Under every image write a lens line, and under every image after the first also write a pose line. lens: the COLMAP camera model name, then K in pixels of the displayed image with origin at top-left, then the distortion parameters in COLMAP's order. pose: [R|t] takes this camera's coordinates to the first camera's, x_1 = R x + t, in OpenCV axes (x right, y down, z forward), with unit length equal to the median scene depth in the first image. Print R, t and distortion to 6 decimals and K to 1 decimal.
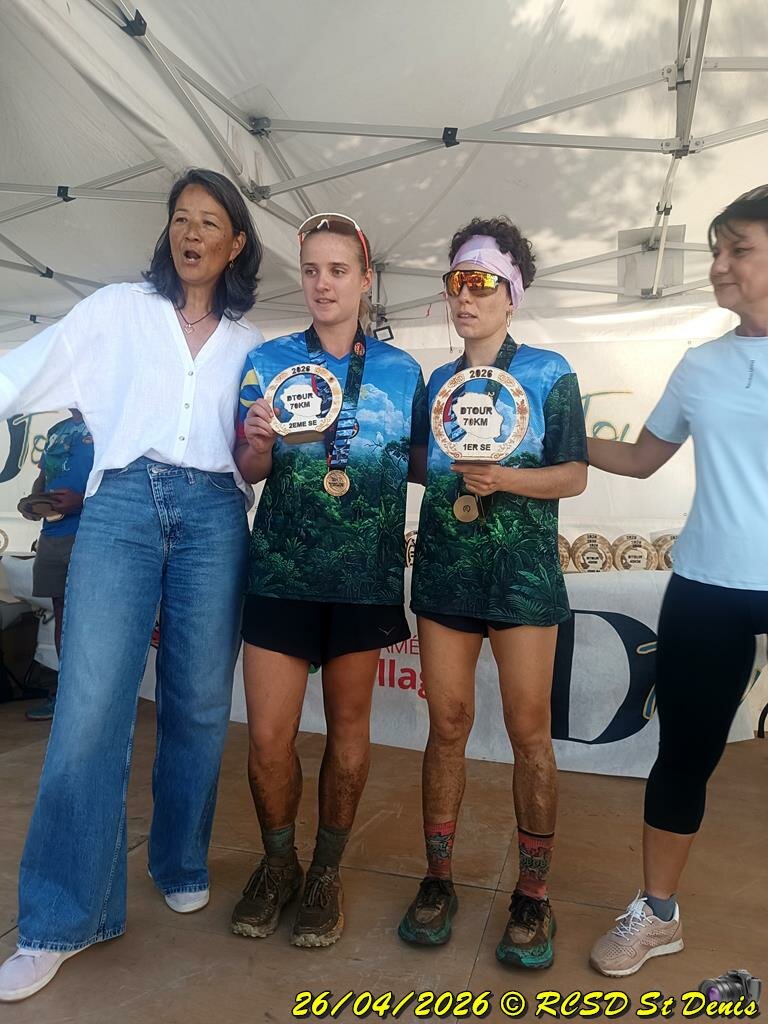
lens RADIAL K [[739.5, 0, 381.9], [0, 739.5, 511.4], [0, 0, 1]] dist [0.001962, -0.000620]
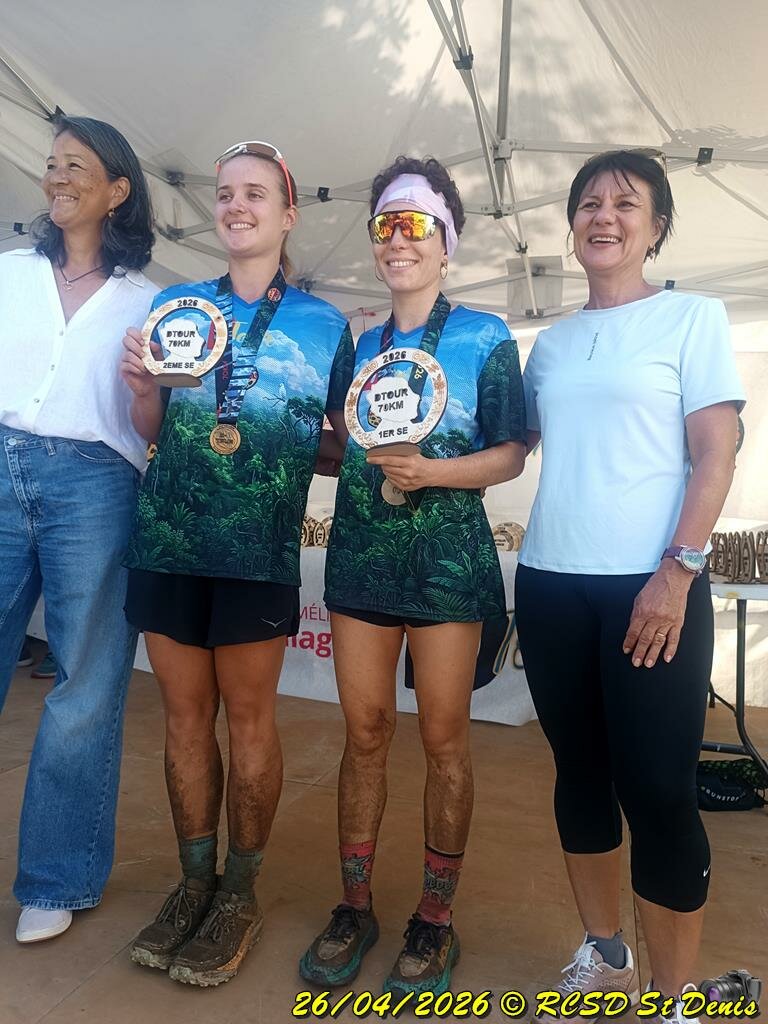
lens RADIAL K [[736.8, 0, 384.0], [0, 736.8, 512.0], [0, 0, 1]] dist [0.005030, 0.002188]
pose [[0.999804, 0.018289, -0.007587, 0.162880], [-0.018138, 0.999646, 0.019489, -0.003124], [0.007940, -0.019348, 0.999781, -0.183036]]
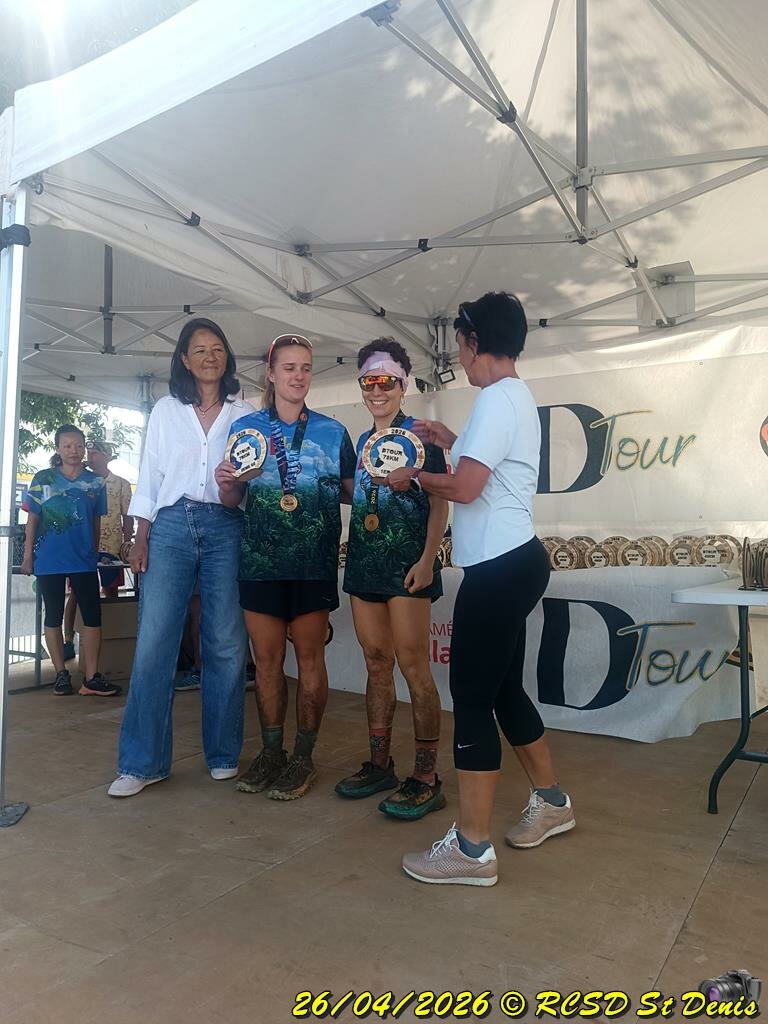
lens RADIAL K [[739.5, 0, 381.9], [0, 739.5, 511.4], [0, 0, 1]] dist [0.001962, -0.000620]
pose [[0.956158, -0.037128, -0.290488, 0.302796], [0.033684, 0.999290, -0.016851, -0.001604], [0.290907, 0.006328, 0.956730, -0.237898]]
